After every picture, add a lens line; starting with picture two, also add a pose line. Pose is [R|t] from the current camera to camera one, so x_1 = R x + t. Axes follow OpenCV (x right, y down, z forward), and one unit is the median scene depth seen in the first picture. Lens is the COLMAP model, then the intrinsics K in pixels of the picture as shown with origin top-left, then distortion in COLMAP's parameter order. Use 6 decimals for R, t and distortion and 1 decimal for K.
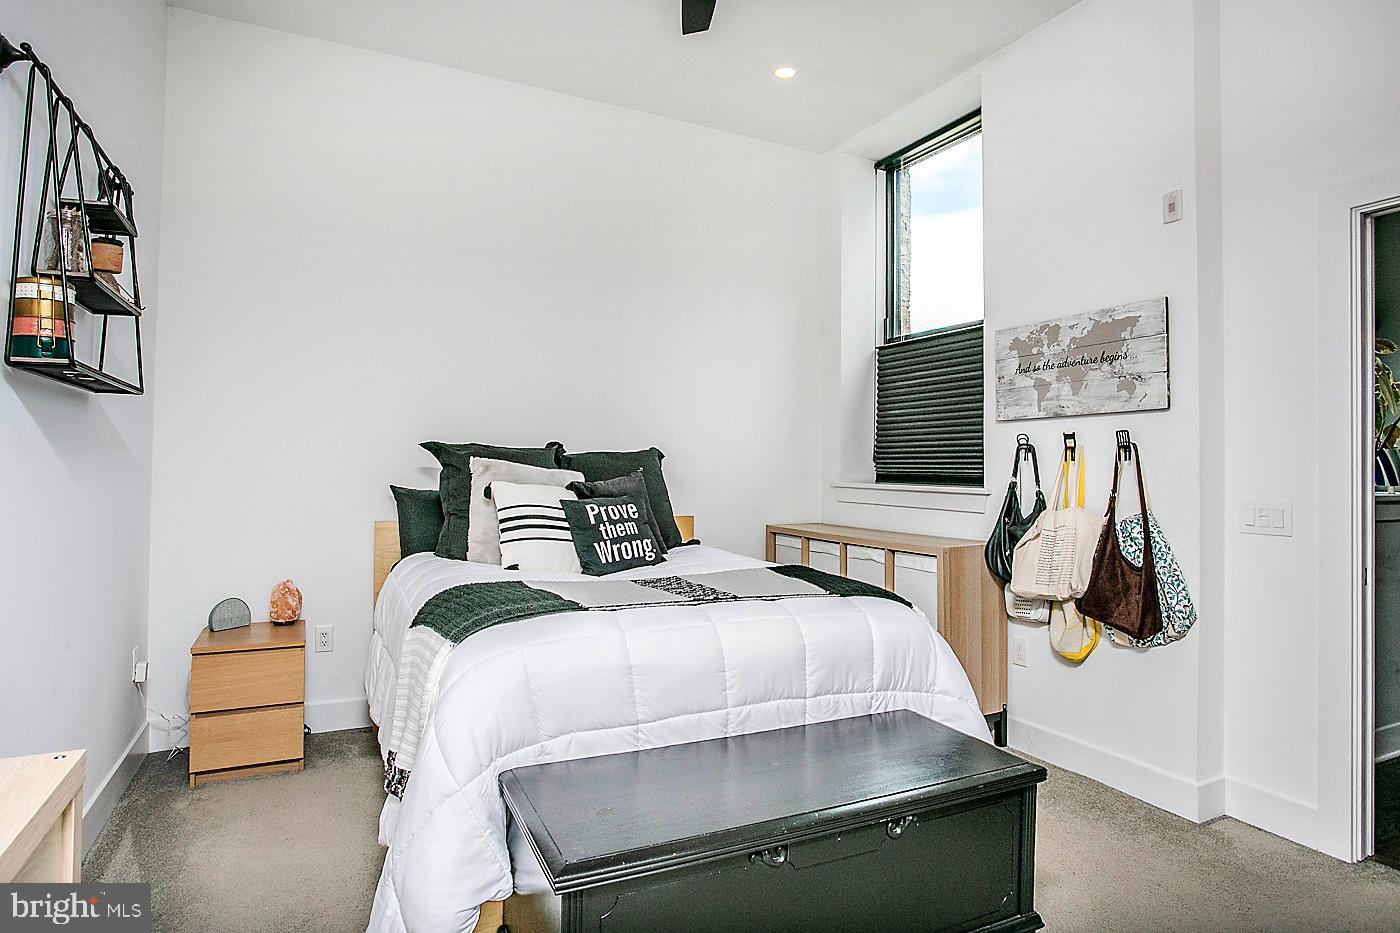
lens RADIAL K [[810.5, 0, 700.0], [0, 810.5, 466.5], [0, 0, 1]] dist [-0.000112, -0.000047]
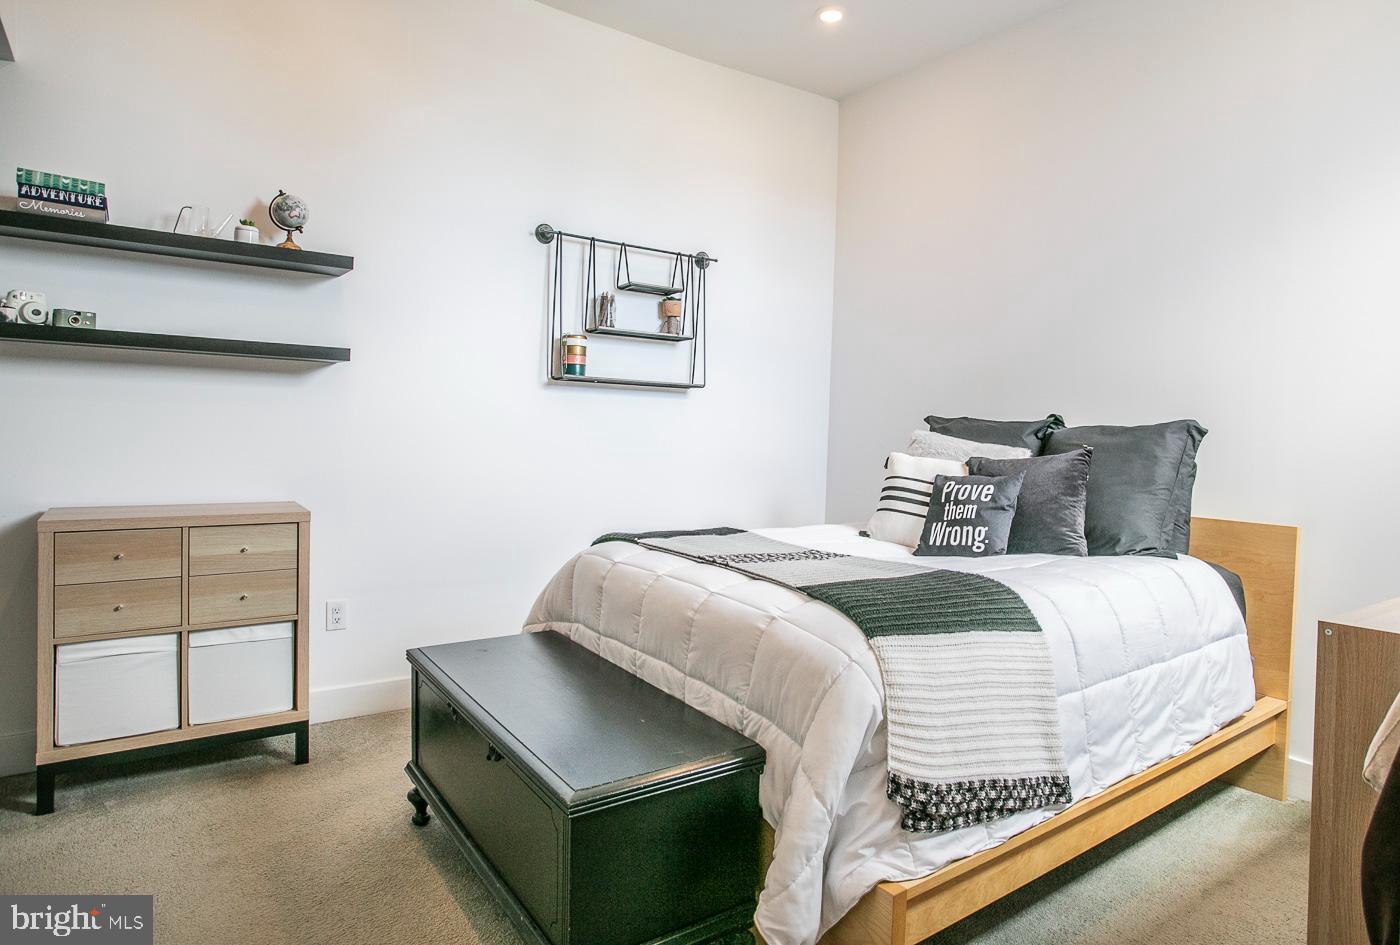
lens RADIAL K [[793.2, 0, 700.0], [0, 793.2, 472.5], [0, 0, 1]] dist [-0.000324, -0.000039]
pose [[0.156301, 0.059861, -0.985894, 0.711165], [-0.026942, 0.998049, 0.056328, -0.005987], [0.987342, 0.017758, 0.157608, 0.584664]]
